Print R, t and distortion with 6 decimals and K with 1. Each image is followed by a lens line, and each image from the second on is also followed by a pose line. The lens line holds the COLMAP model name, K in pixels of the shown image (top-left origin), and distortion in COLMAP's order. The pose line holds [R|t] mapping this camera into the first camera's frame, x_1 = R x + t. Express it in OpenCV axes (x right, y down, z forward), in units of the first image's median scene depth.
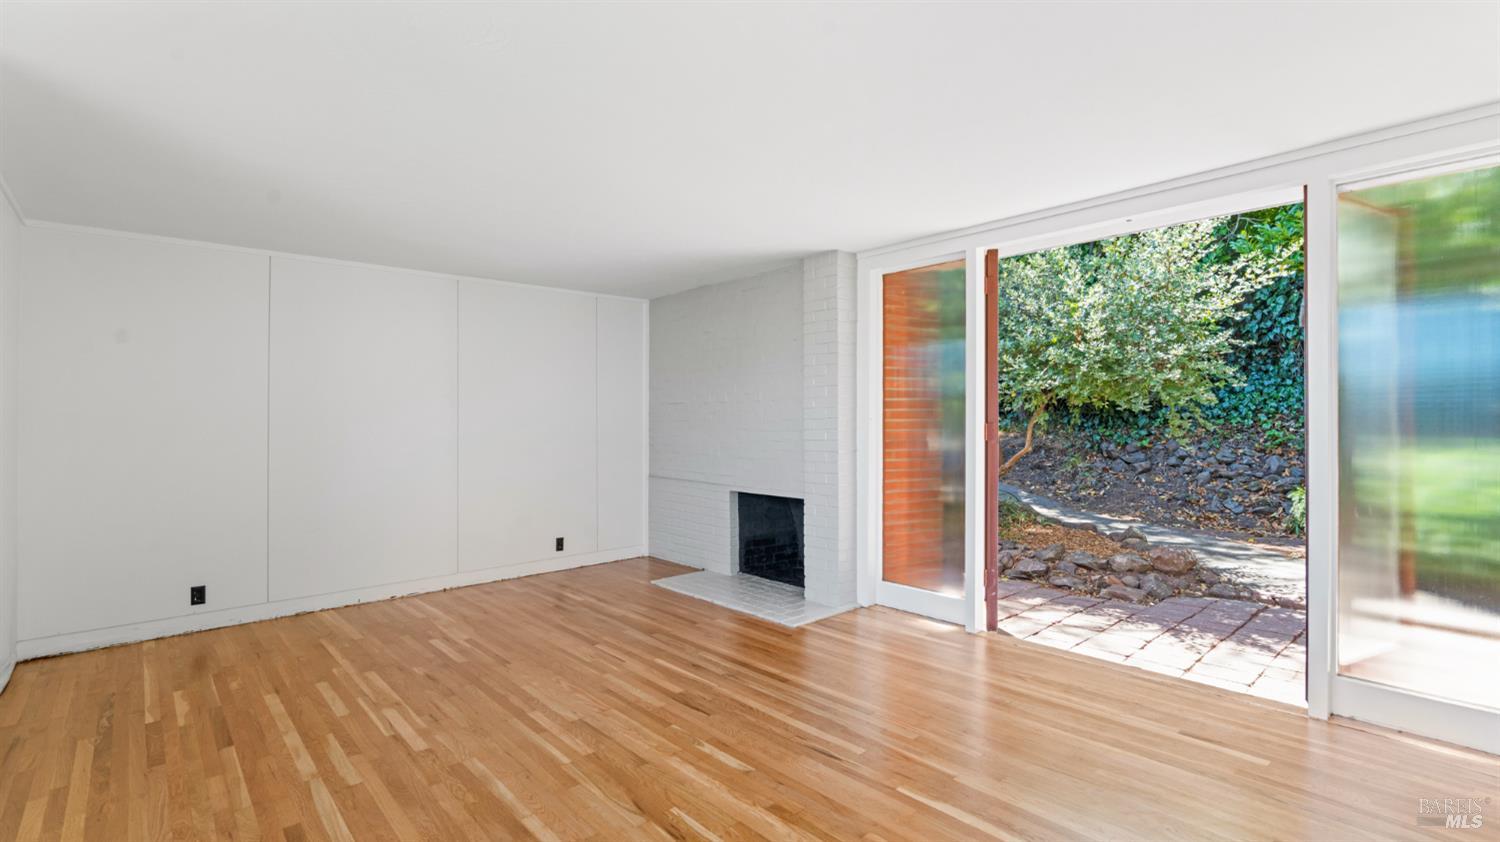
lens RADIAL K [[677.2, 0, 751.9], [0, 677.2, 415.8], [0, 0, 1]] dist [-0.000372, 0.000228]
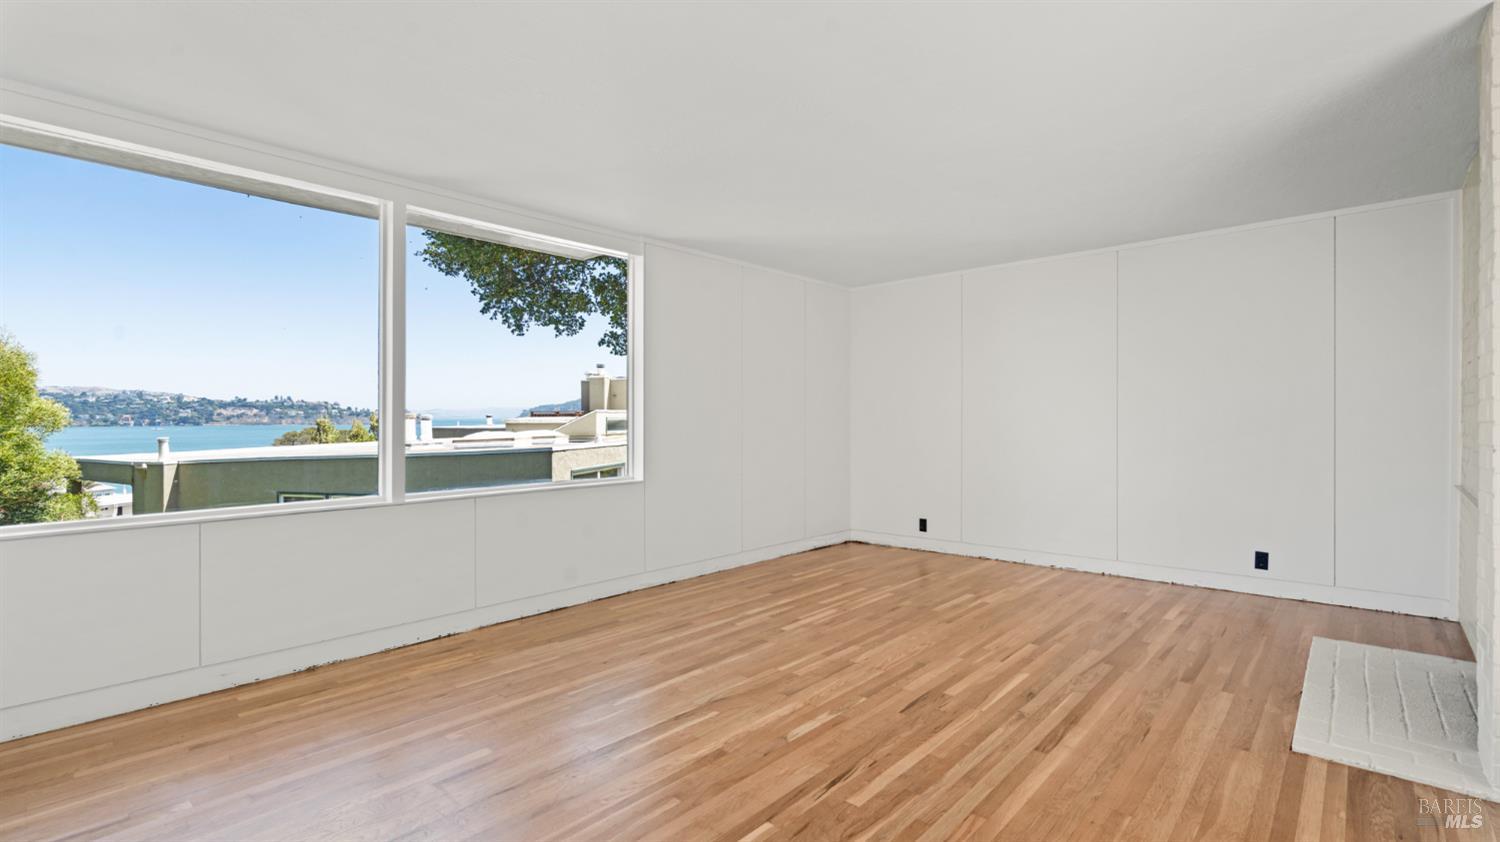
lens RADIAL K [[678.3, 0, 748.8], [0, 678.3, 417.7], [0, 0, 1]] dist [0.000453, -0.000084]
pose [[0.092981, -0.000377, -0.995668, 0.750147], [0.015938, 0.999872, 0.001110, 0.038174], [0.995540, -0.015972, 0.092975, 0.653933]]
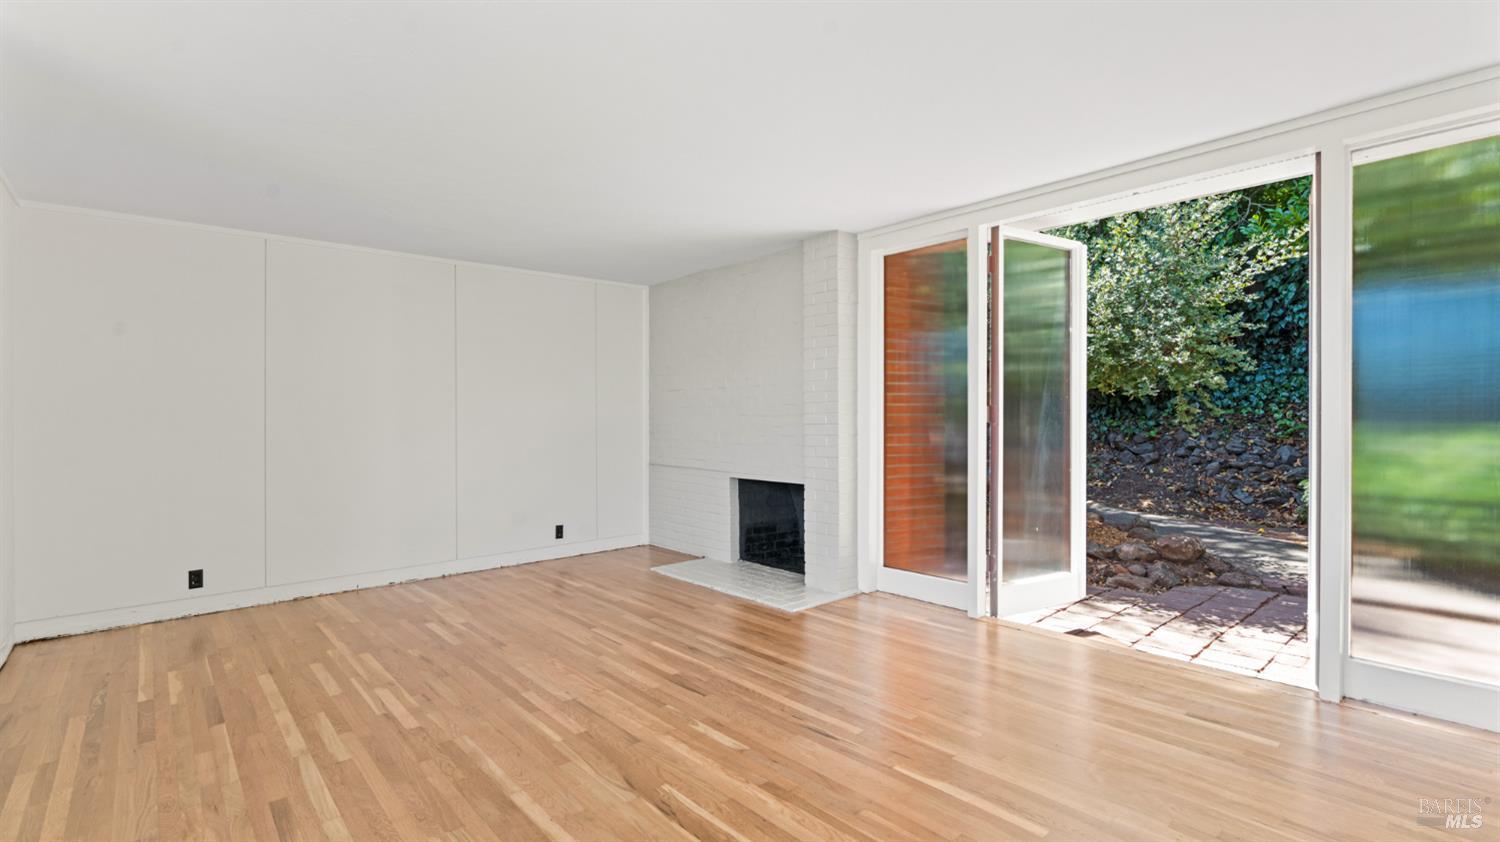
lens RADIAL K [[678.3, 0, 748.8], [0, 678.3, 417.7], [0, 0, 1]] dist [0.000453, -0.000084]
pose [[0.999922, -0.001450, -0.012432, 0.012822], [0.001536, 0.999974, 0.006984, 0.028101], [0.012421, -0.007003, 0.999898, 0.015675]]
